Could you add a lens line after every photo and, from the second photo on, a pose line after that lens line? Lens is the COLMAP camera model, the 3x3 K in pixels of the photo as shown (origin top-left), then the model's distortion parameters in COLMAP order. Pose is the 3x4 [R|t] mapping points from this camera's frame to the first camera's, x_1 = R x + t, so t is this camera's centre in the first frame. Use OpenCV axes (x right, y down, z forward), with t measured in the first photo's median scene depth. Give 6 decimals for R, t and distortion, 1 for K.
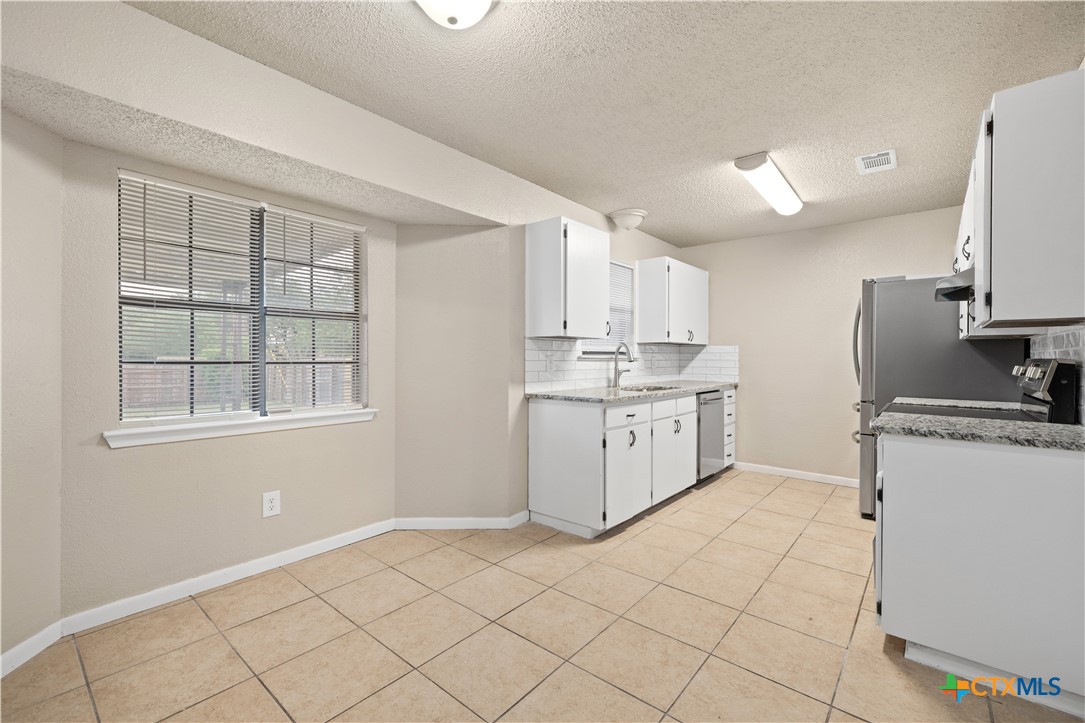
lens RADIAL K [[455.1, 0, 535.4], [0, 455.1, 358.4], [0, 0, 1]] dist [0.000788, 0.000360]
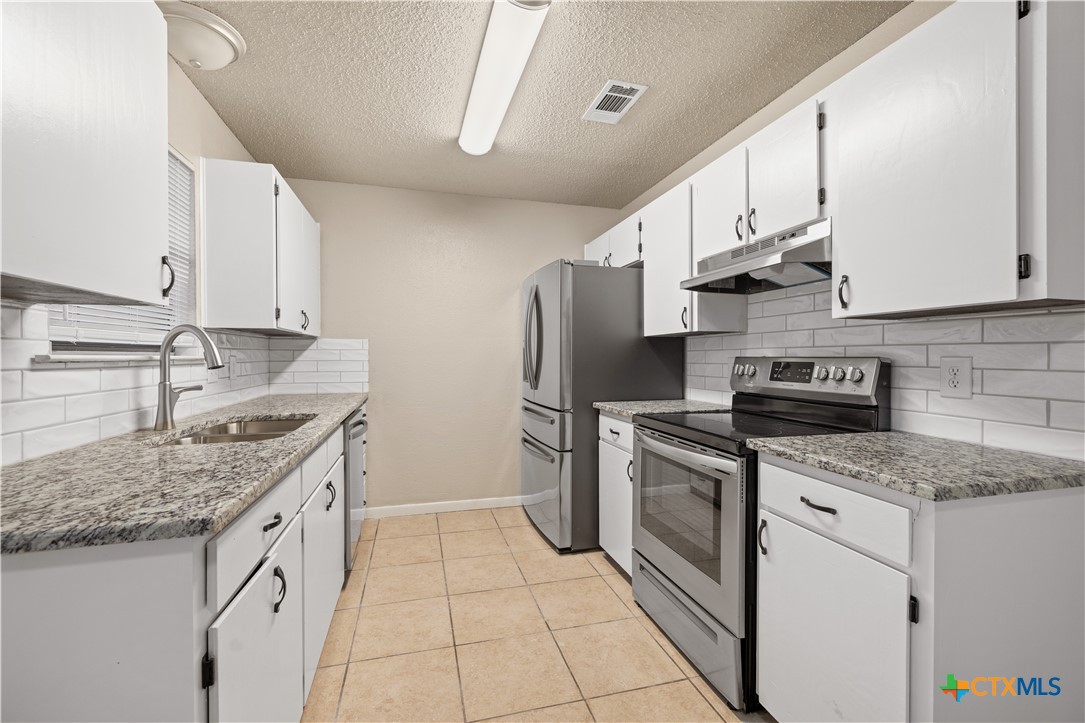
lens RADIAL K [[455.1, 0, 535.4], [0, 455.1, 358.4], [0, 0, 1]] dist [0.000788, 0.000360]
pose [[0.566597, -0.009047, 0.823945, 0.036589], [0.006113, 0.999958, 0.006776, -0.003700], [-0.823972, 0.001198, 0.566629, 0.668751]]
